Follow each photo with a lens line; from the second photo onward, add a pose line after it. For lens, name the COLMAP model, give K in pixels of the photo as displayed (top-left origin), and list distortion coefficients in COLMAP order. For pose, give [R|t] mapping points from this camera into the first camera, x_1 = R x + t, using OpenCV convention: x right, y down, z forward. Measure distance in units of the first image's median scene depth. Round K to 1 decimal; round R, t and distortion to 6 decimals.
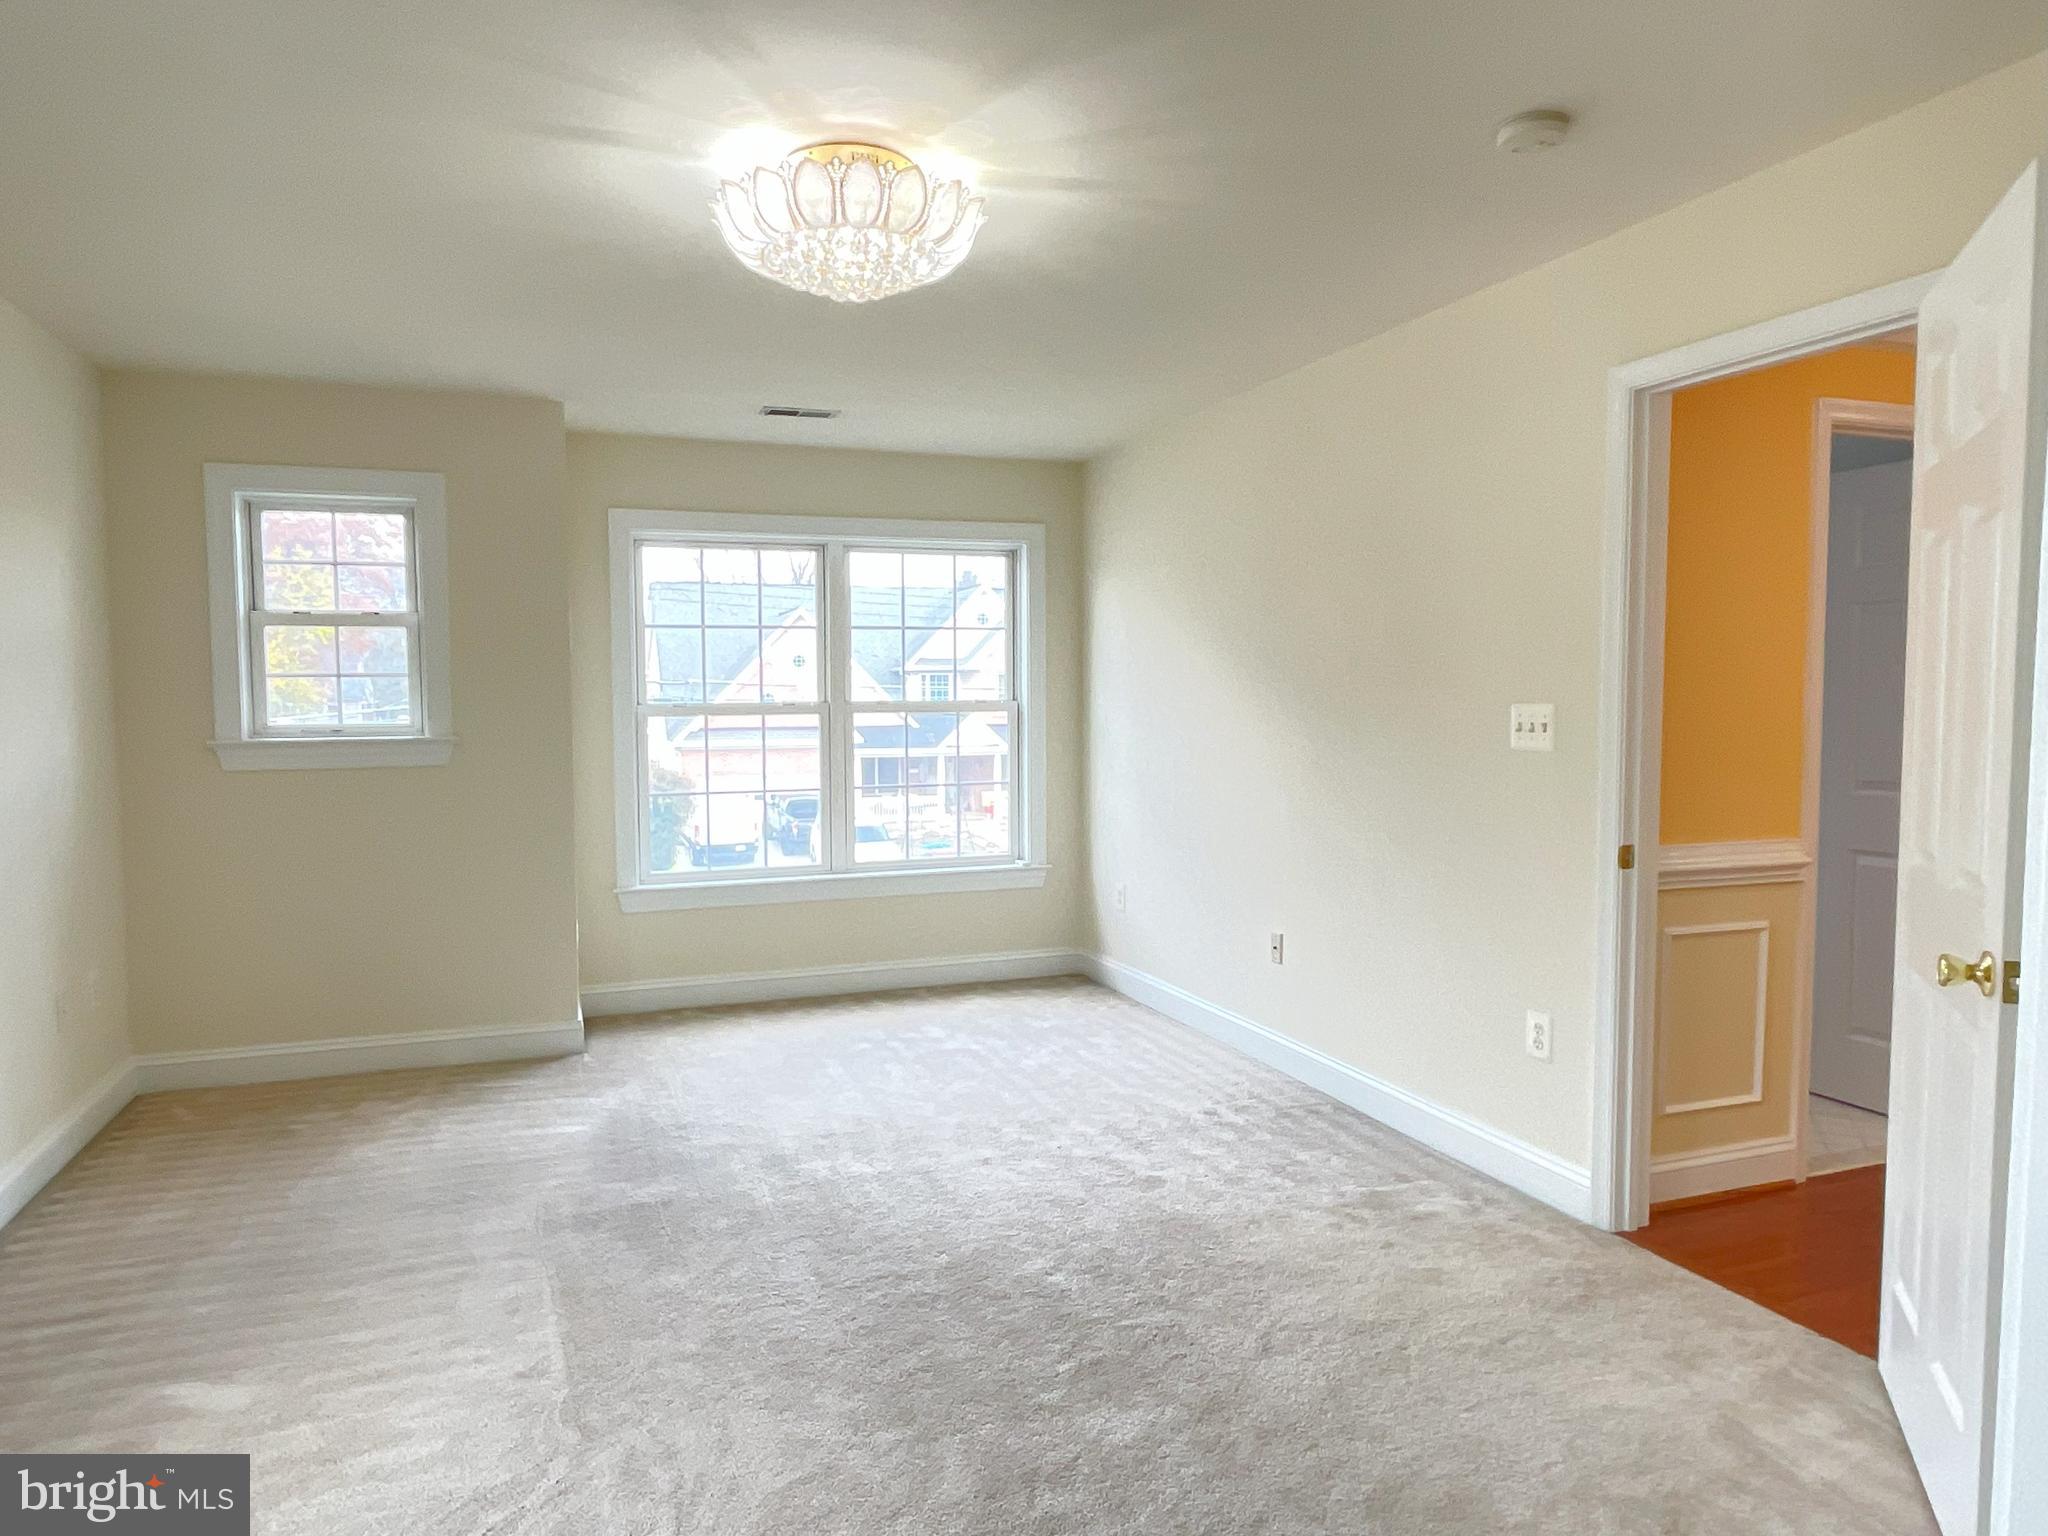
lens RADIAL K [[1347.7, 0, 1024.0], [0, 1347.7, 768.0], [0, 0, 1]] dist [-0.001223, -0.000385]
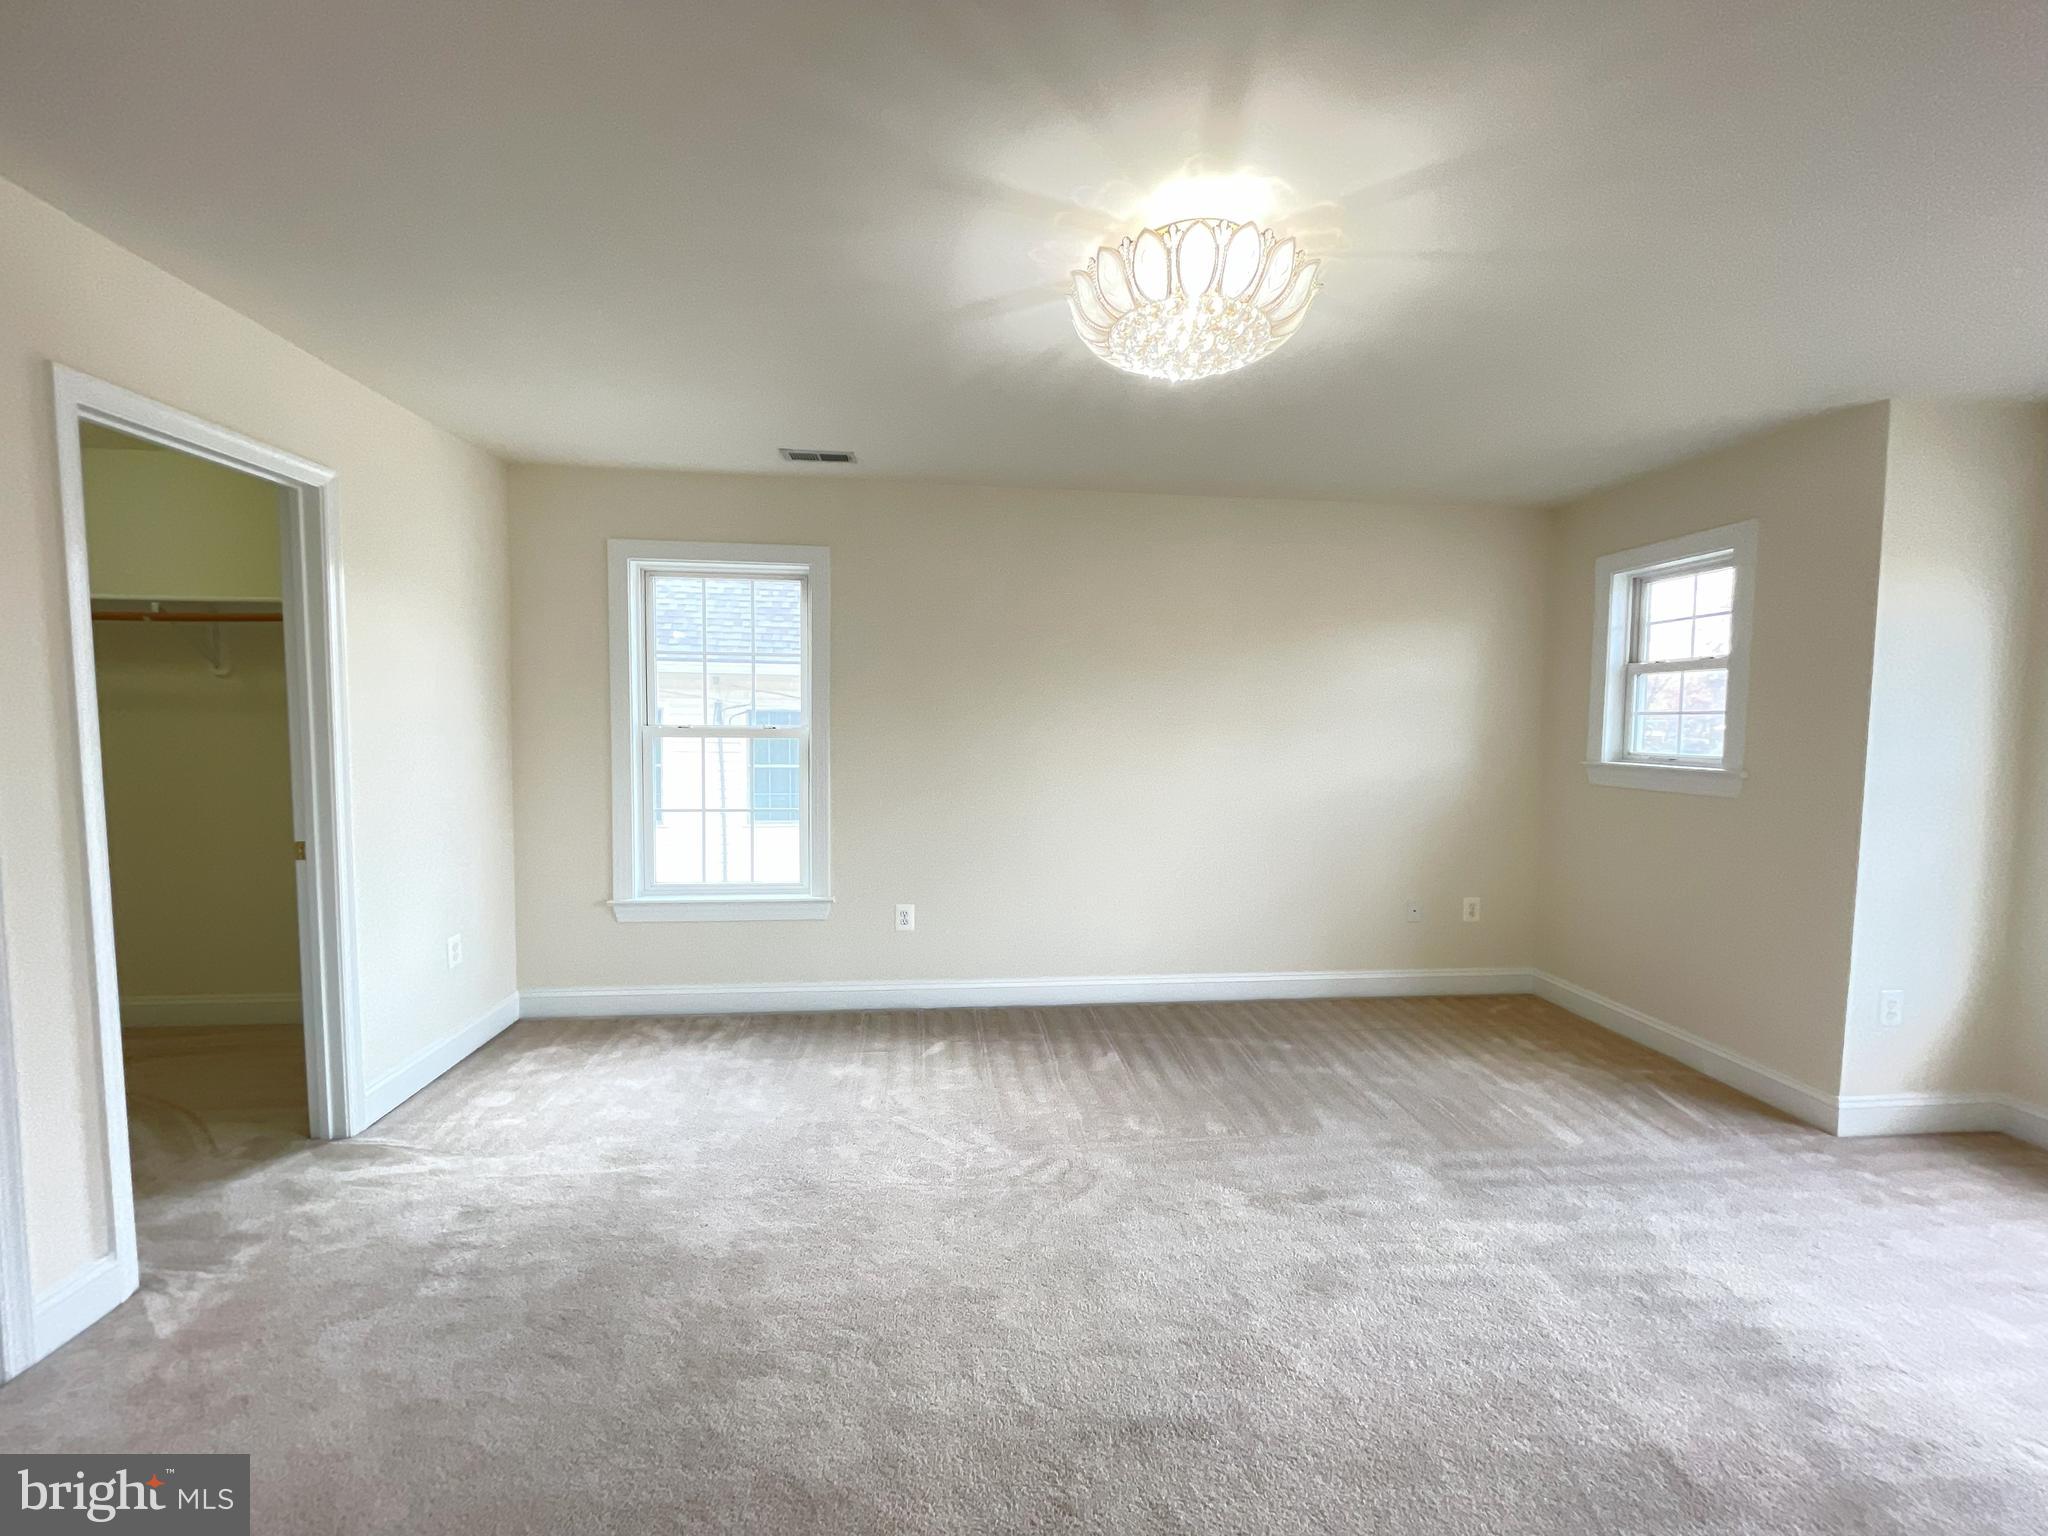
lens RADIAL K [[826.6, 0, 1024.0], [0, 826.6, 768.0], [0, 0, 1]] dist [-0.000970, -0.000566]
pose [[-0.245493, 0.063600, -0.967310, 0.362185], [-0.064434, 0.994568, 0.081745, -0.046903], [0.967255, 0.082396, -0.240062, 0.670676]]
